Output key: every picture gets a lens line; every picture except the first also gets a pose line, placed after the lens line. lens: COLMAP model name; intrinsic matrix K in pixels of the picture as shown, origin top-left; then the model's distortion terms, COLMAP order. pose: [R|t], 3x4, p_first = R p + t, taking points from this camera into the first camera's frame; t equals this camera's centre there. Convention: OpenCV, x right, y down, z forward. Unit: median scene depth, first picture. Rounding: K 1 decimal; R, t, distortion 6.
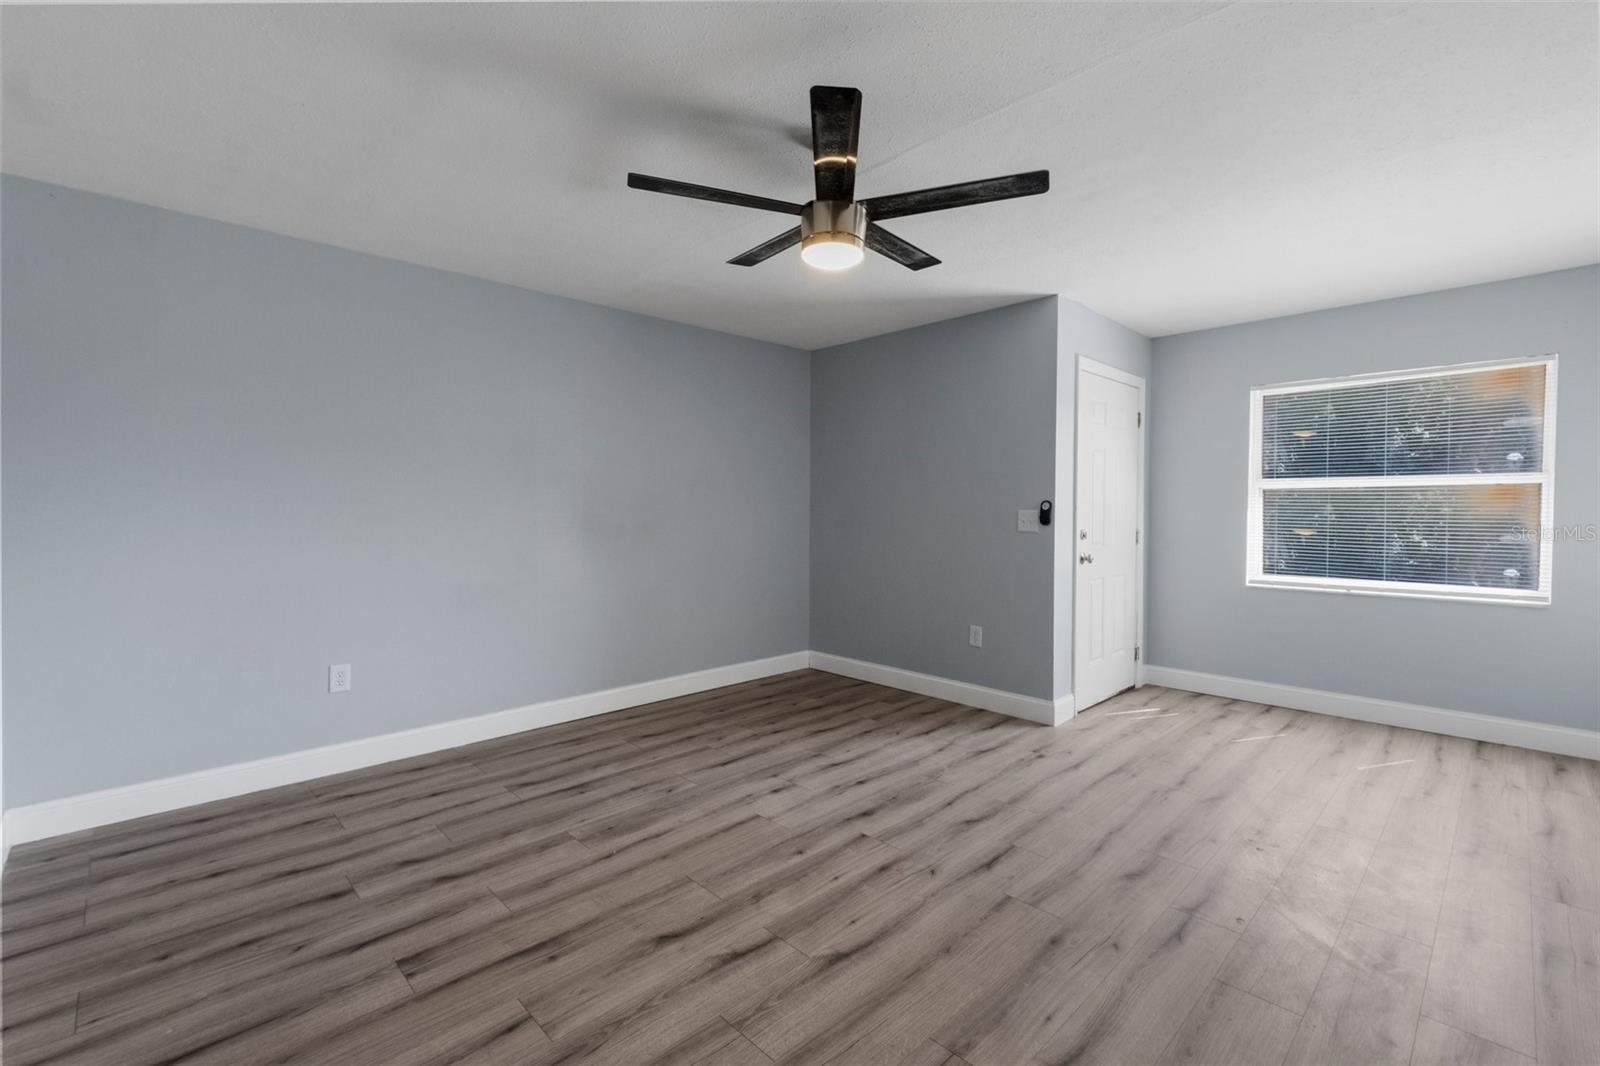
lens RADIAL K [[697.9, 0, 786.3], [0, 697.9, 526.6], [0, 0, 1]] dist [0.005405, -0.003999]
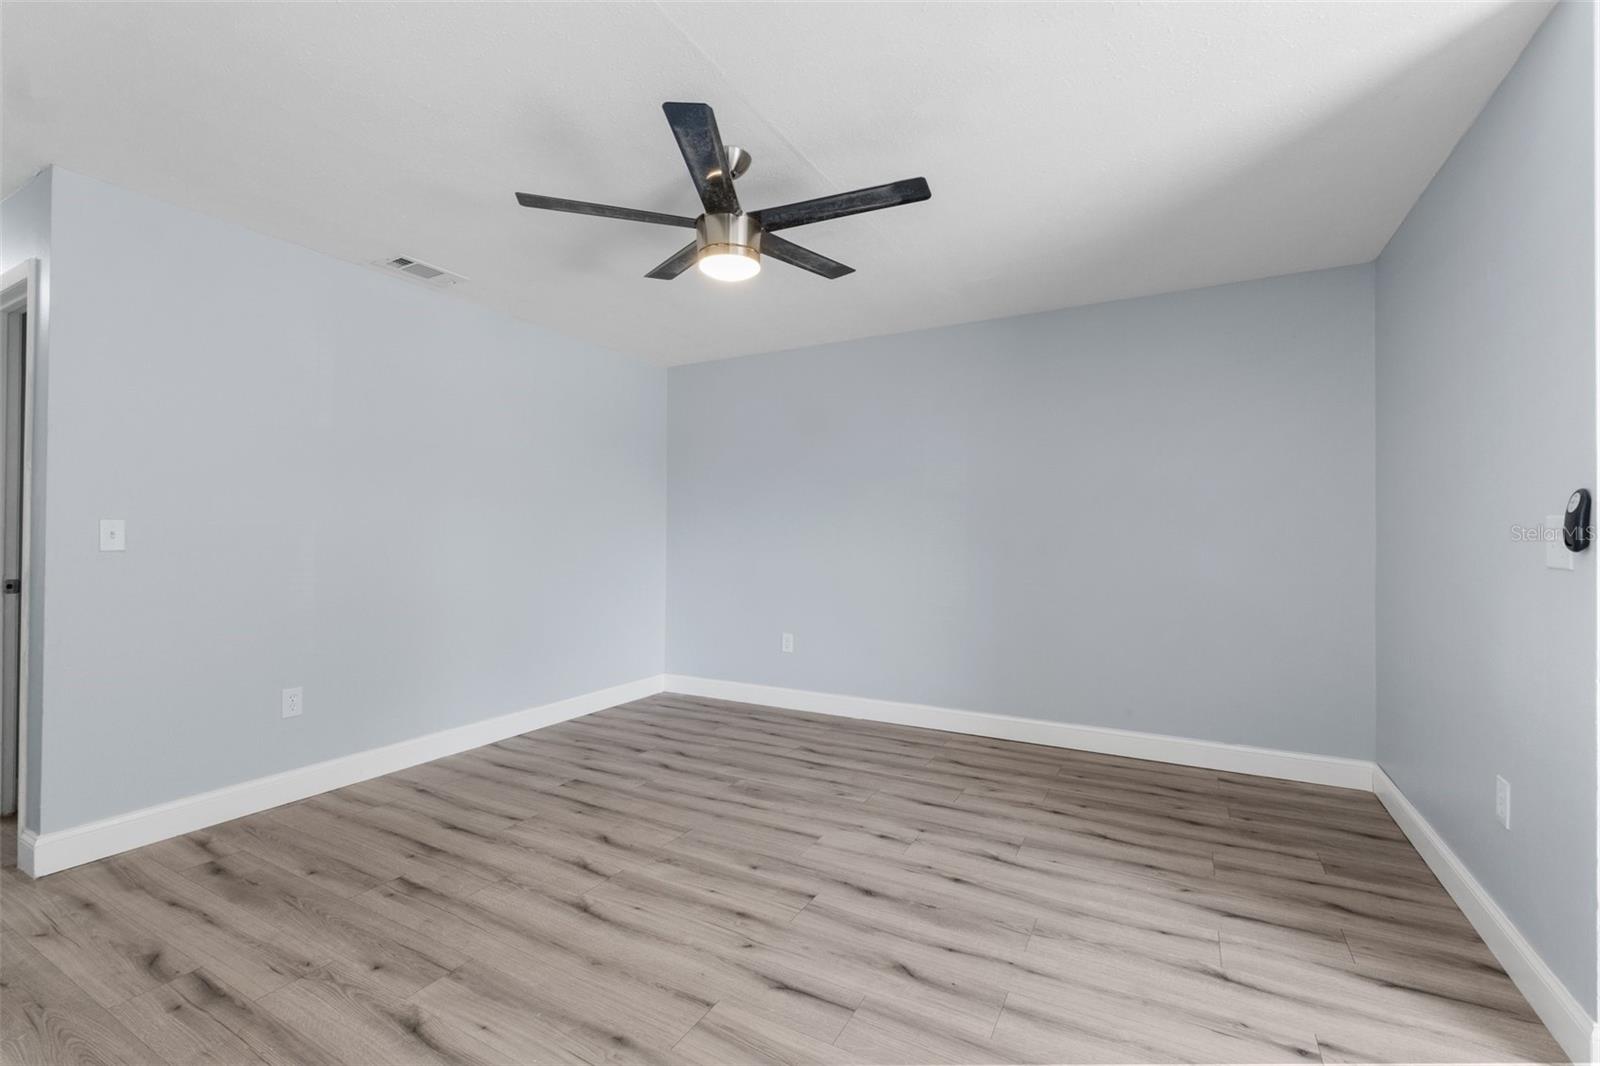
lens RADIAL K [[697.9, 0, 793.7], [0, 697.9, 529.9], [0, 0, 1]] dist [0.005405, -0.003999]
pose [[0.293102, -0.007479, -0.956052, 0.828001], [-0.026123, 0.999533, -0.015828, 0.003777], [0.955724, 0.029615, 0.292770, 0.632475]]
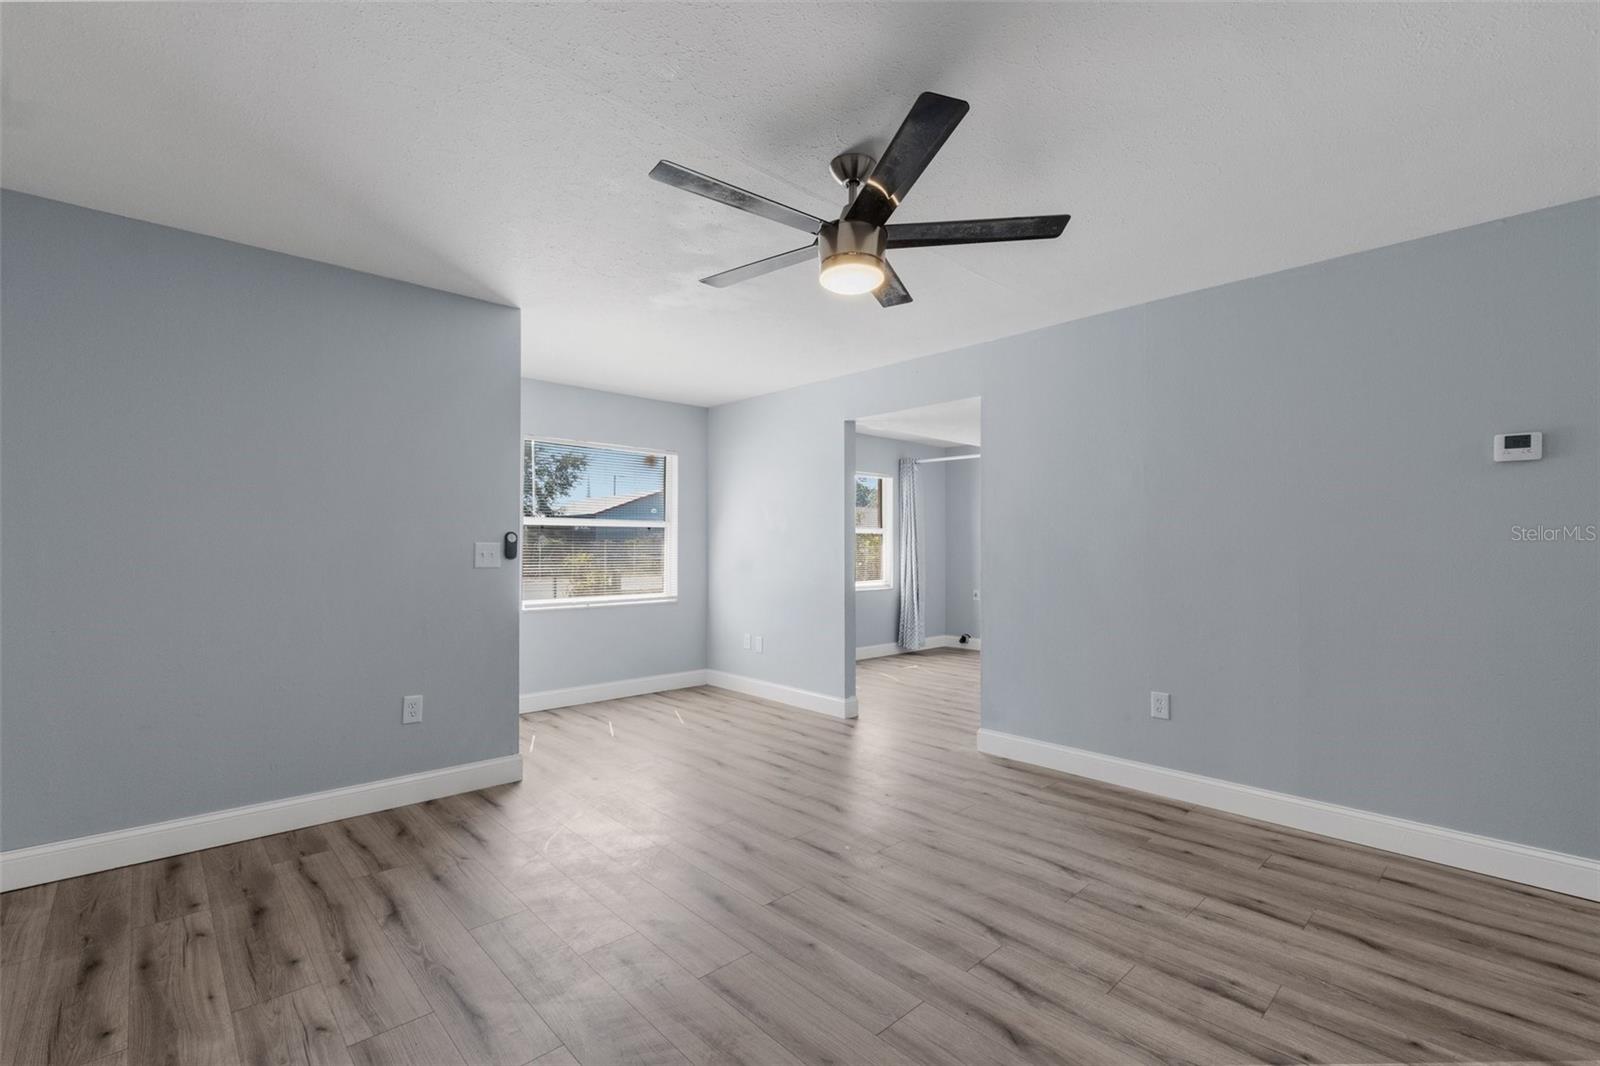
lens RADIAL K [[697.9, 0, 794.9], [0, 697.9, 537.6], [0, 0, 1]] dist [0.005405, -0.003999]
pose [[0.013199, 0.012014, 0.999841, -0.703847], [0.018947, 0.999745, -0.012263, -0.015439], [-0.999733, 0.019106, 0.012968, 0.842482]]
